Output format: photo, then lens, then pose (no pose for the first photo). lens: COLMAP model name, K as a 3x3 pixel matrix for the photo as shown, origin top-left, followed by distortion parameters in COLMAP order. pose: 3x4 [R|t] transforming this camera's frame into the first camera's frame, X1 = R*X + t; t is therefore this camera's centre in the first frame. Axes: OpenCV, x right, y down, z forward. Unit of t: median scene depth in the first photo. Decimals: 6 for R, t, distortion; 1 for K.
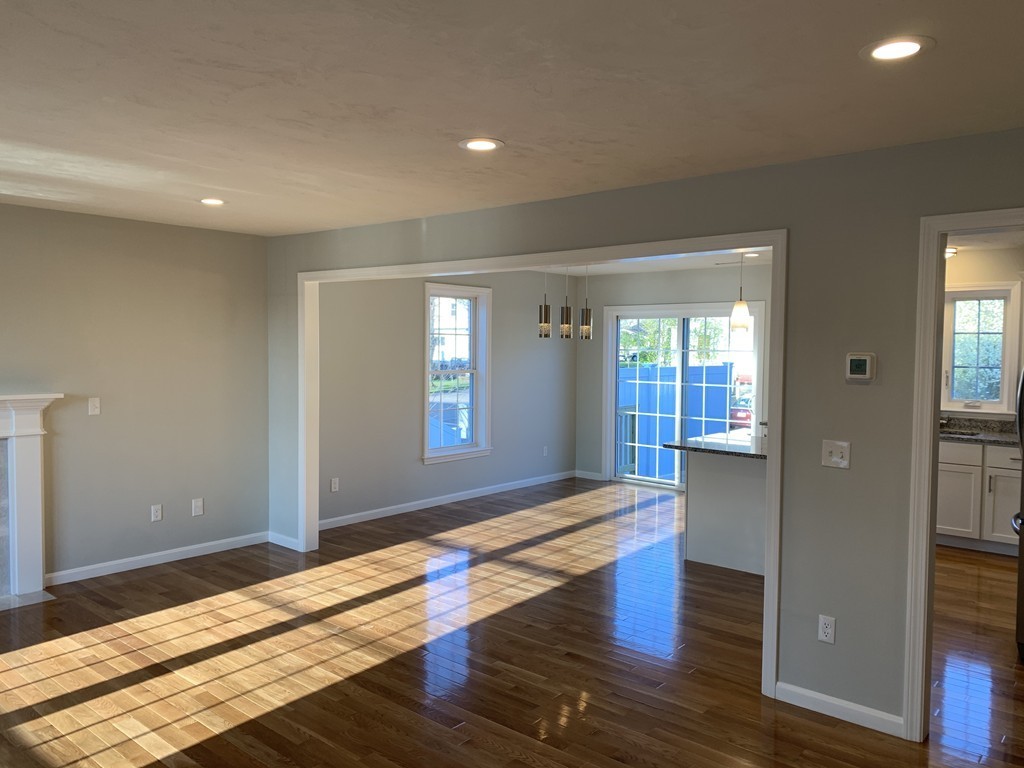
lens RADIAL K [[782.0, 0, 509.1], [0, 782.0, 393.7], [0, 0, 1]] dist [0.053206, -0.058696]
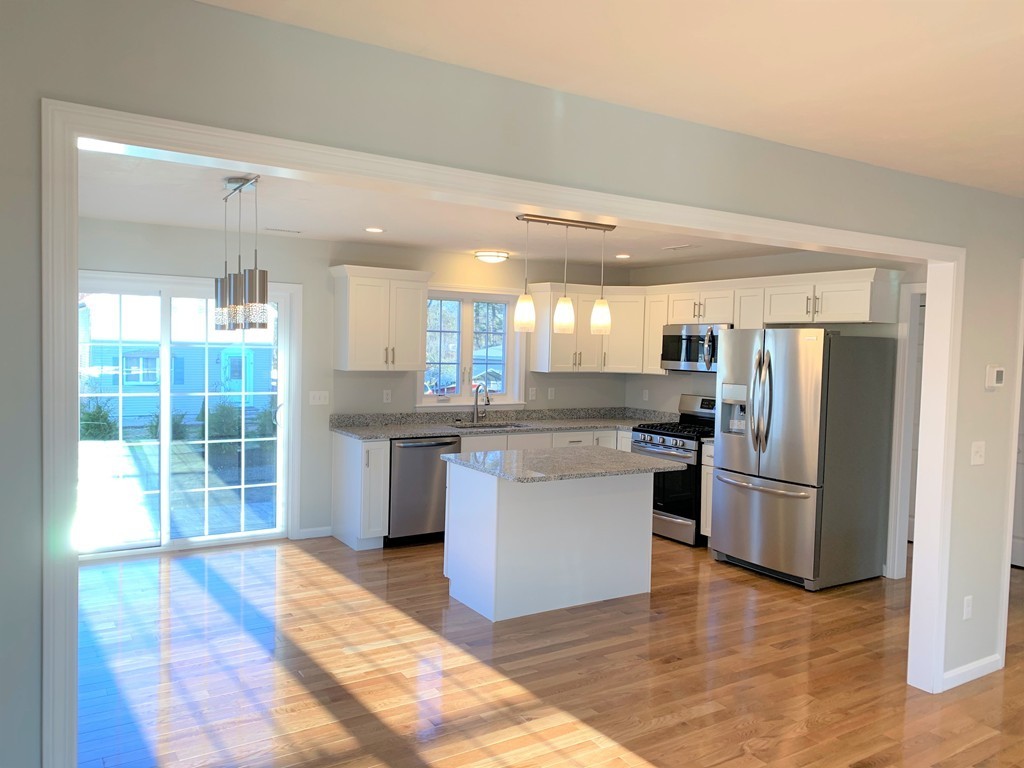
lens RADIAL K [[782.0, 0, 514.5], [0, 782.0, 384.2], [0, 0, 1]] dist [0.053206, -0.058696]
pose [[0.287363, -0.050390, 0.956495, -0.570495], [0.040031, 0.998374, 0.040569, -0.061518], [-0.956985, 0.026631, 0.288914, 0.857885]]
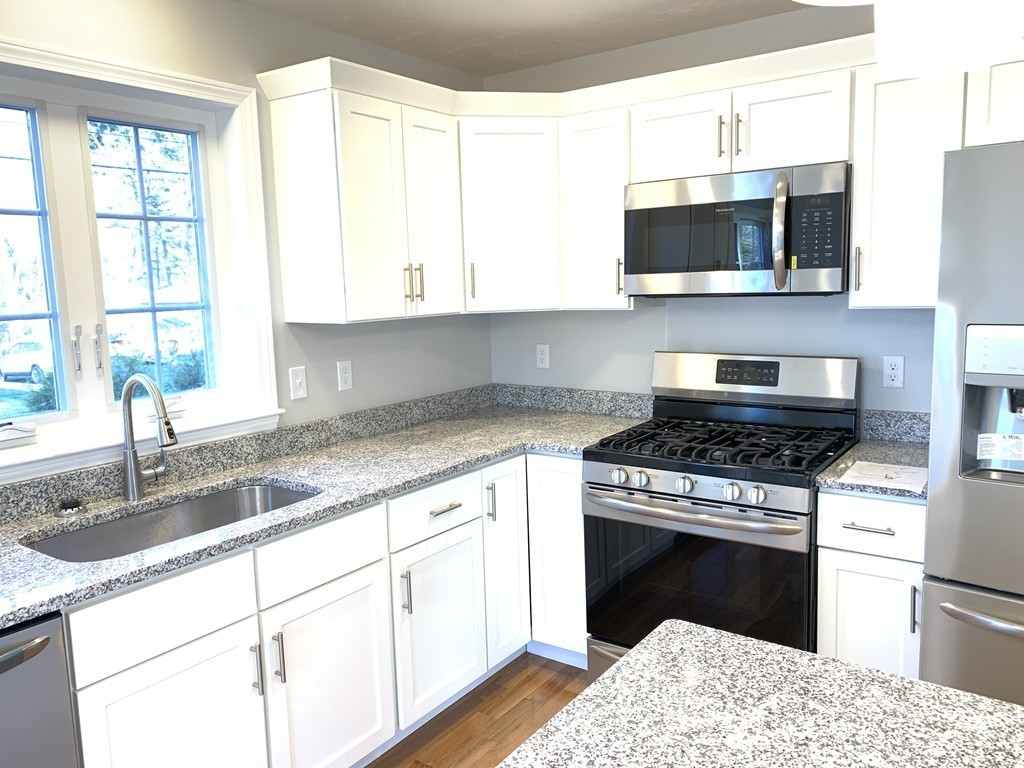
lens RADIAL K [[782.0, 0, 506.3], [0, 782.0, 378.6], [0, 0, 1]] dist [0.053206, -0.058696]
pose [[-0.084072, -0.134303, 0.987367, 0.265193], [0.092756, 0.985518, 0.141950, -0.050606], [-0.992133, 0.103518, -0.070397, 1.136215]]
